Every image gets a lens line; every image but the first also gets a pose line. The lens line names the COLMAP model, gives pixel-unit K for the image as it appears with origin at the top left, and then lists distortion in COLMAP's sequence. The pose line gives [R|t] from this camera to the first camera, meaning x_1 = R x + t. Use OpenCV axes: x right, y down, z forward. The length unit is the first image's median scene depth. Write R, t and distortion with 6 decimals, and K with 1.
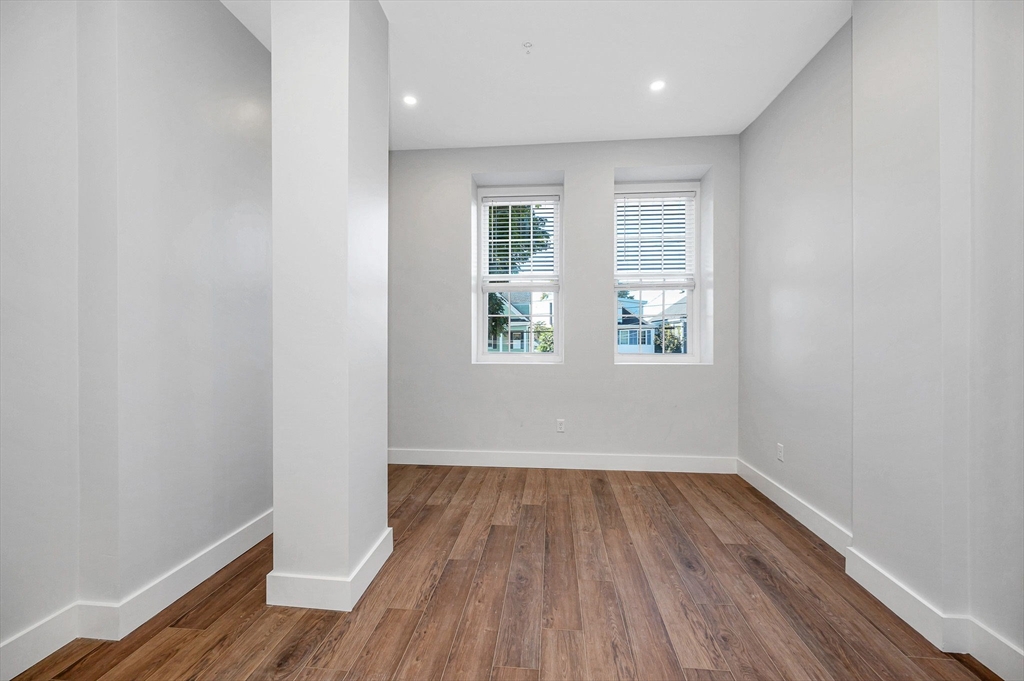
lens RADIAL K [[421.7, 0, 512.0], [0, 421.7, 340.5], [0, 0, 1]] dist [-0.003674, -0.000190]
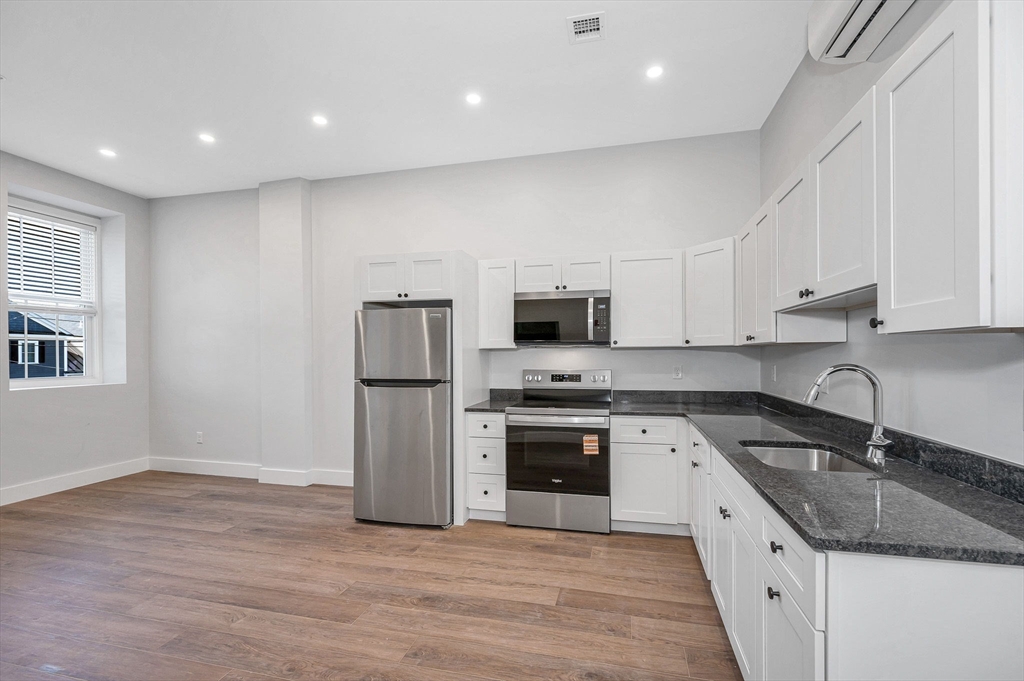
lens RADIAL K [[457.0, 0, 546.5], [0, 457.0, 354.5], [0, 0, 1]] dist [-0.001482, -0.000481]
pose [[0.120549, -0.003811, 0.992700, -1.079220], [0.010757, 0.999939, 0.002533, -0.025390], [-0.992649, 0.010373, 0.120583, -0.547255]]
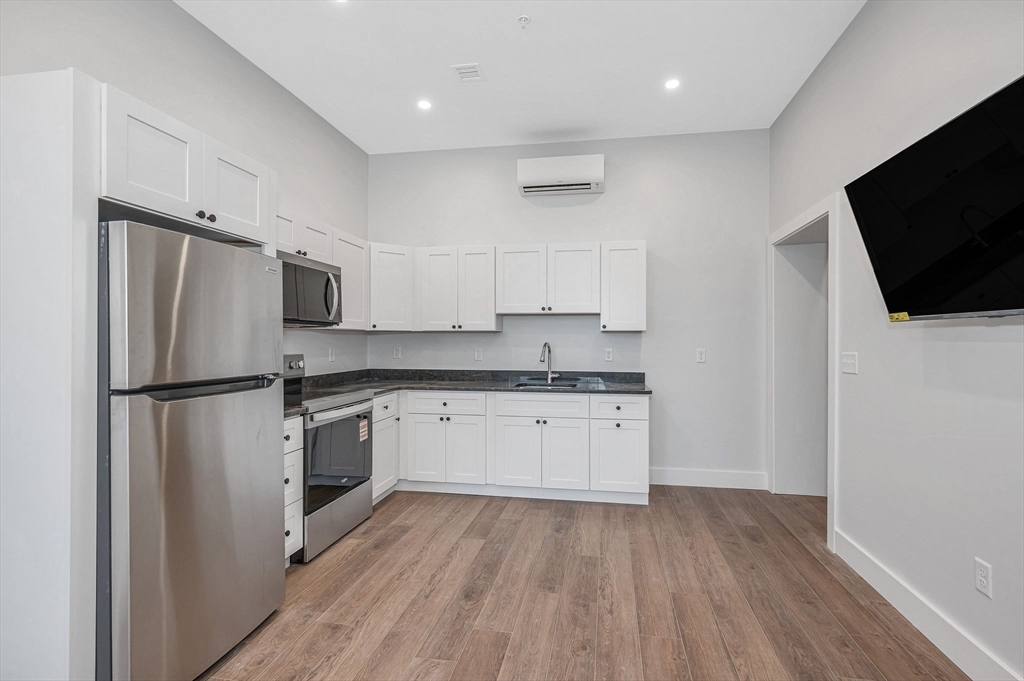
lens RADIAL K [[477.8, 0, 573.9], [0, 477.8, 343.3], [0, 0, 1]] dist [0.002210, 0.000022]
pose [[-0.999518, -0.003312, -0.030883, -0.196410], [-0.003634, 0.999939, 0.010397, -0.016378], [0.030847, 0.010504, -0.999469, 1.003468]]
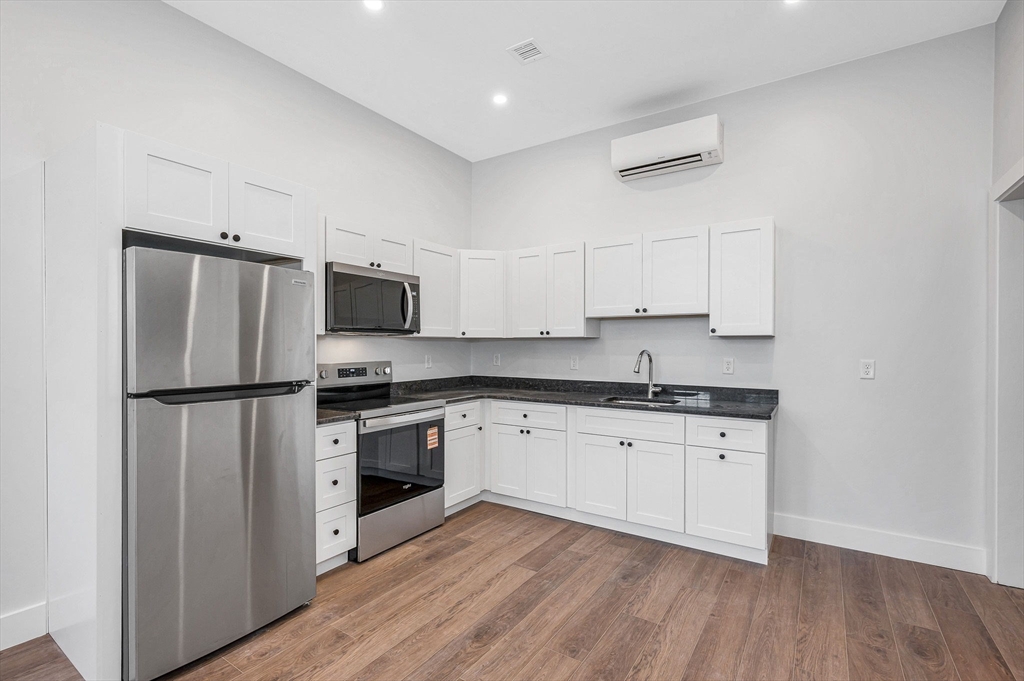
lens RADIAL K [[497.7, 0, 531.8], [0, 497.7, 350.6], [0, 0, 1]] dist [0.000346, -0.000485]
pose [[-0.911153, -0.007669, 0.411996, -0.508091], [-0.001107, 0.999869, 0.016164, -0.025287], [-0.412066, 0.014272, -0.911042, 0.777991]]
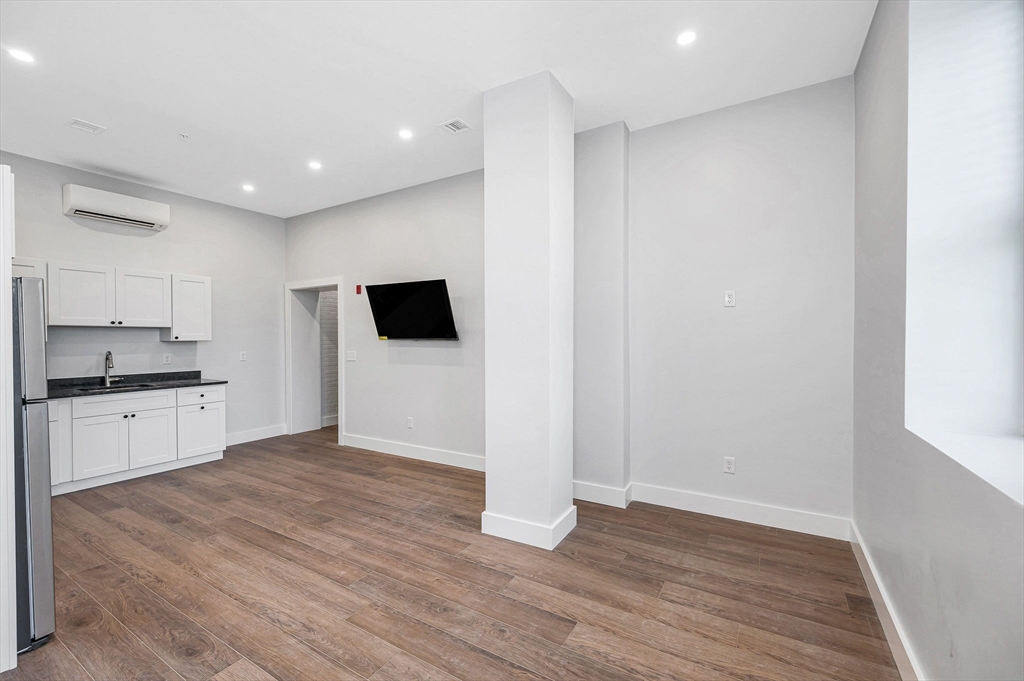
lens RADIAL K [[359.7, 0, 502.9], [0, 359.7, 339.7], [0, 0, 1]] dist [-0.000356, -0.000036]
pose [[-0.384495, 0.003072, -0.923122, 0.737265], [-0.002102, 0.999989, 0.004203, -0.066225], [0.923125, 0.003556, -0.384485, 1.442549]]
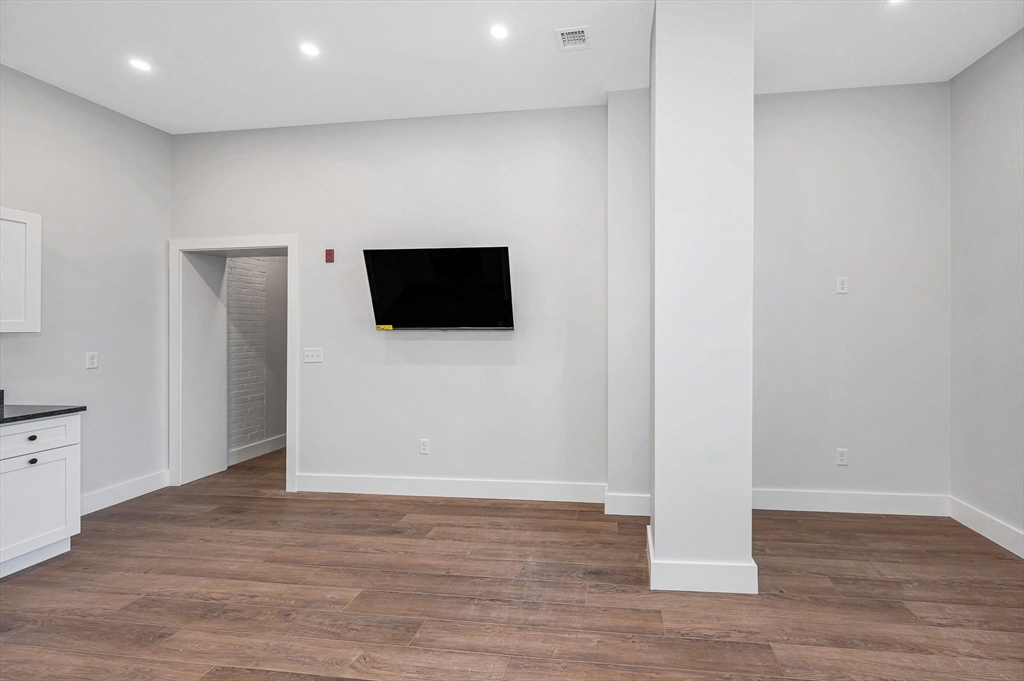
lens RADIAL K [[396.0, 0, 542.1], [0, 396.0, 325.9], [0, 0, 1]] dist [-0.001073, 0.000046]
pose [[-0.030838, -0.011327, -0.999460, 0.642798], [0.001975, 0.999933, -0.011393, -0.052566], [0.999522, -0.002325, -0.030813, 0.676459]]
